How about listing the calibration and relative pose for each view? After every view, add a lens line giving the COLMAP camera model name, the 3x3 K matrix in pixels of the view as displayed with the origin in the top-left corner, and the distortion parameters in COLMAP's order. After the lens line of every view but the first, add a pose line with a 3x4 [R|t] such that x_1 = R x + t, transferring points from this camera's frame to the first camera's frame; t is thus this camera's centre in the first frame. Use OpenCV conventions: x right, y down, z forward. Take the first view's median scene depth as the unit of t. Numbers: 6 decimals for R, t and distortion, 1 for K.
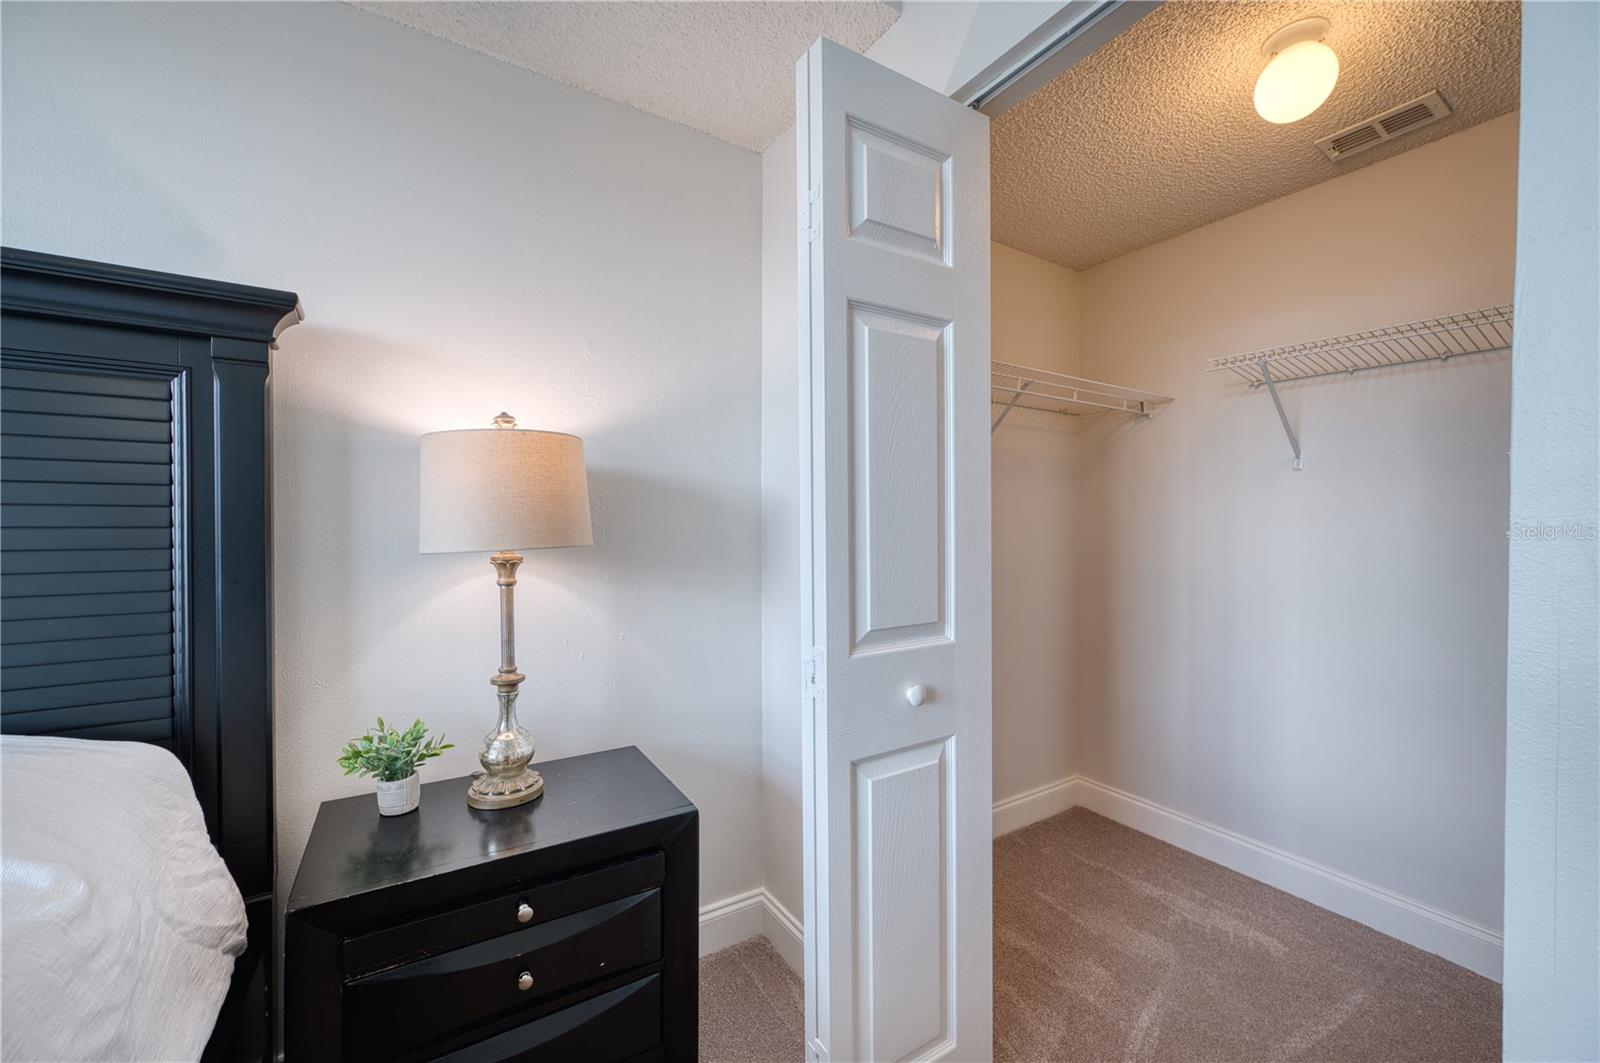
lens RADIAL K [[627.0, 0, 794.9], [0, 627.0, 531.1], [0, 0, 1]] dist [-0.008150, 0.002611]
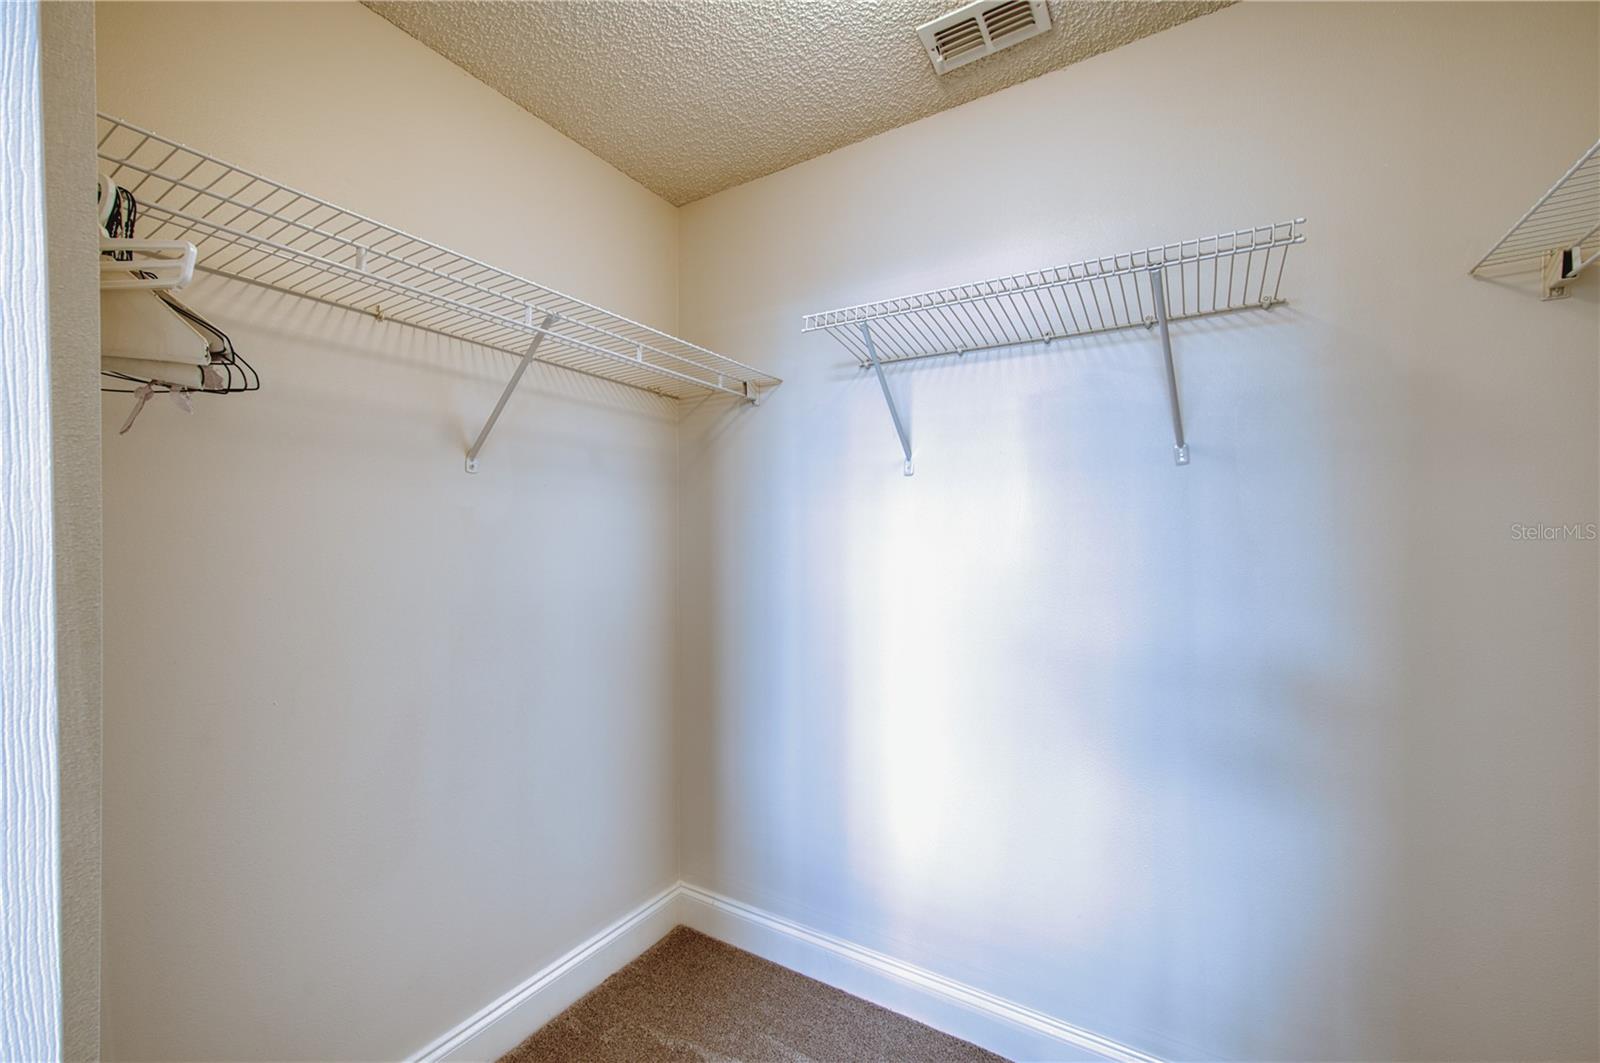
lens RADIAL K [[627.0, 0, 800.6], [0, 627.0, 547.3], [0, 0, 1]] dist [-0.008150, 0.002611]
pose [[0.899387, -0.004844, 0.437127, 0.315262], [0.007912, 0.999955, -0.005197, -0.003571], [-0.437082, 0.008133, 0.899385, 0.327506]]
